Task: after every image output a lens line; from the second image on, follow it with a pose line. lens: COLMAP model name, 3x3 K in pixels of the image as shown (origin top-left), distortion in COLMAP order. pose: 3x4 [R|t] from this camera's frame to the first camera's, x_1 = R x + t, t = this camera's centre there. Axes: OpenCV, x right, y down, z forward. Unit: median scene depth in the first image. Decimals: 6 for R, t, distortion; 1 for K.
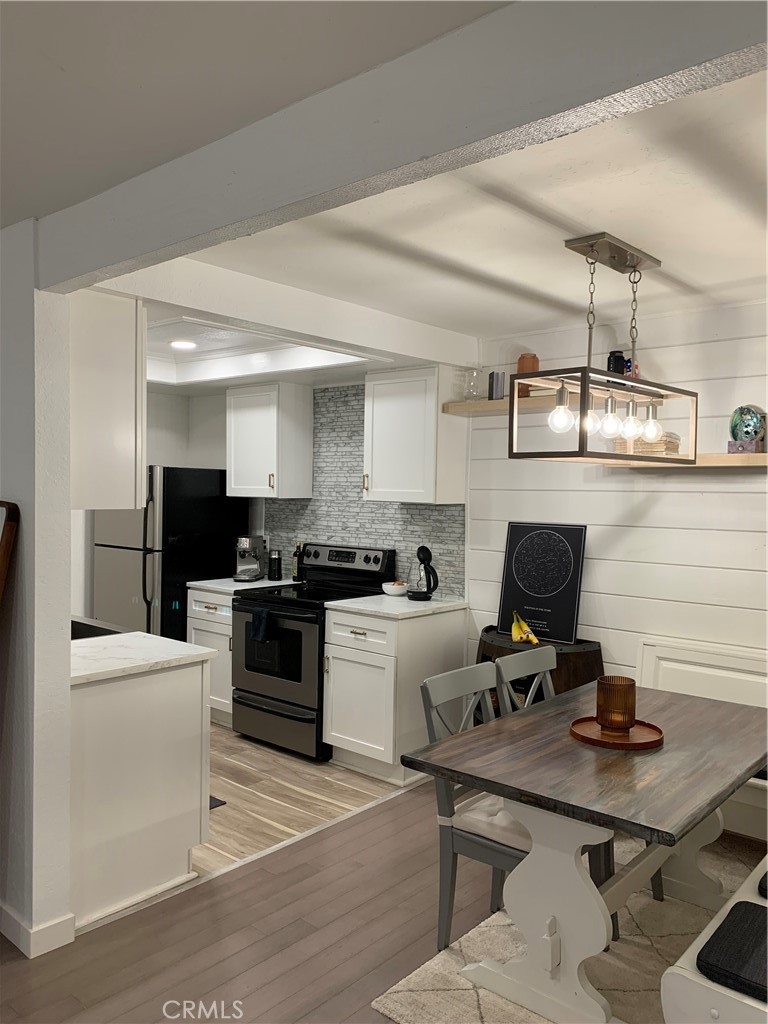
lens RADIAL K [[789.6, 0, 399.8], [0, 789.6, 513.6], [0, 0, 1]] dist [-0.017993, -0.001775]
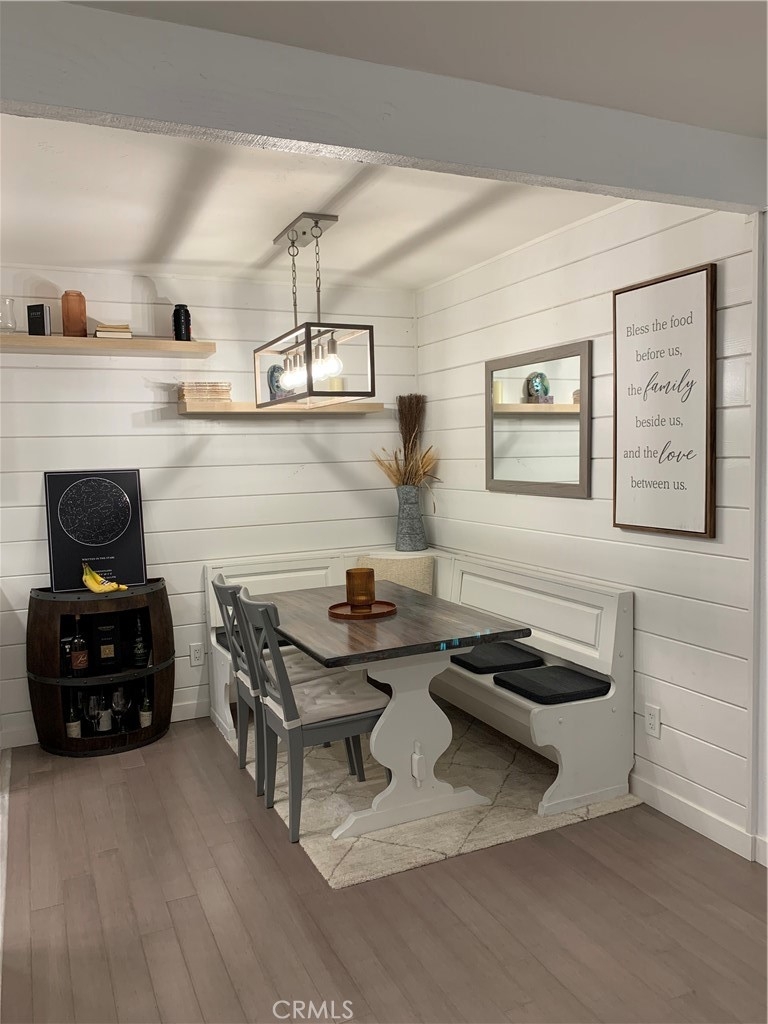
lens RADIAL K [[789.6, 0, 399.8], [0, 789.6, 513.6], [0, 0, 1]] dist [-0.017993, -0.001775]
pose [[0.396582, -0.091996, 0.913378, -0.609207], [0.057074, 0.995512, 0.075487, 0.015029], [-0.916223, 0.022193, 0.400053, 0.293116]]
